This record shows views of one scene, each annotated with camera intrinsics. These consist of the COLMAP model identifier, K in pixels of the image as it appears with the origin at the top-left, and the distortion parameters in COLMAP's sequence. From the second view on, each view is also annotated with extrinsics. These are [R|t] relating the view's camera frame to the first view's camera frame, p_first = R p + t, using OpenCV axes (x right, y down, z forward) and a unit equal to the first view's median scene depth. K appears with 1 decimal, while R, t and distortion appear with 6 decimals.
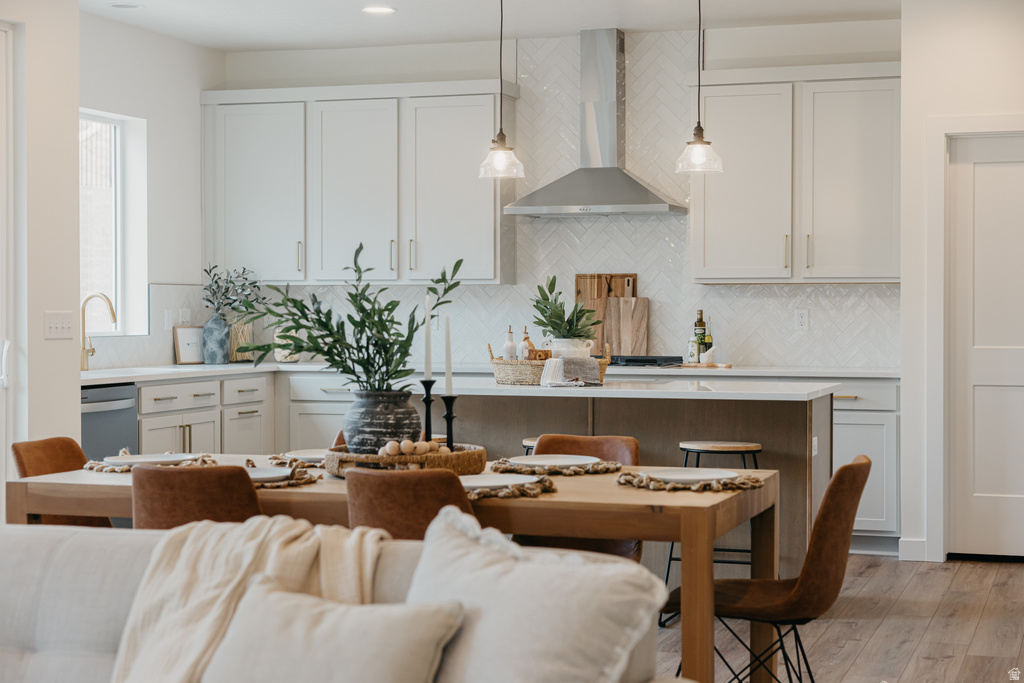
lens RADIAL K [[1734.6, 0, 510.3], [0, 1734.6, 318.8], [0, 0, 1]] dist [0.022237, -0.000485]
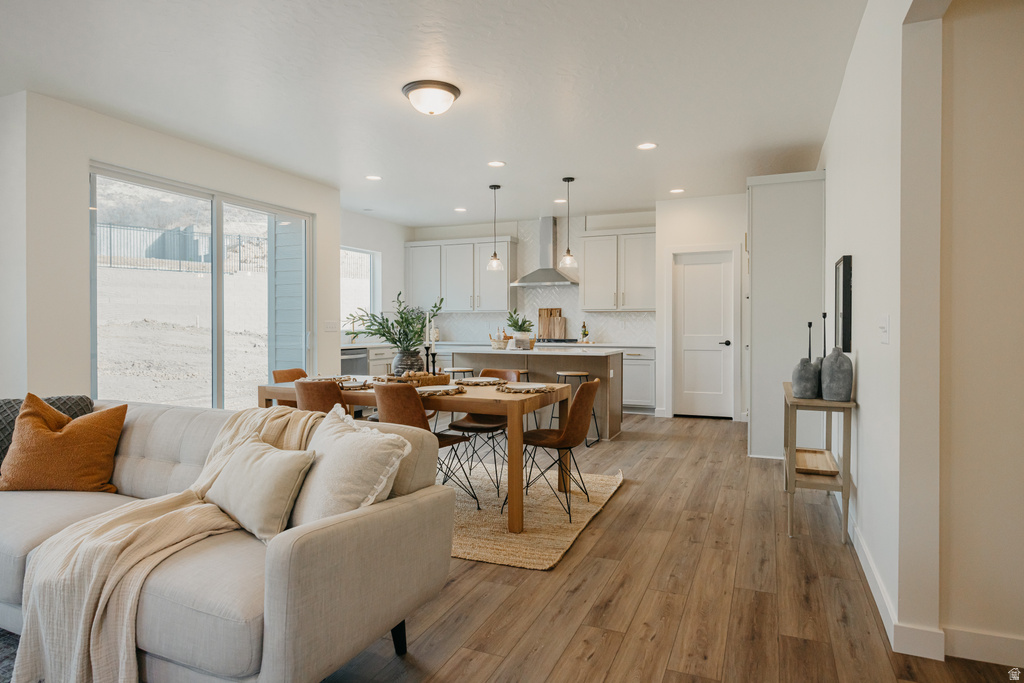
lens RADIAL K [[589.7, 0, 516.3], [0, 589.7, 330.2], [0, 0, 1]] dist [-0.033263, -0.000094]
pose [[0.996997, 0.000583, -0.077442, 0.079104], [-0.000264, 0.999991, 0.004119, 0.004642], [0.077444, -0.004086, 0.996988, 0.094988]]
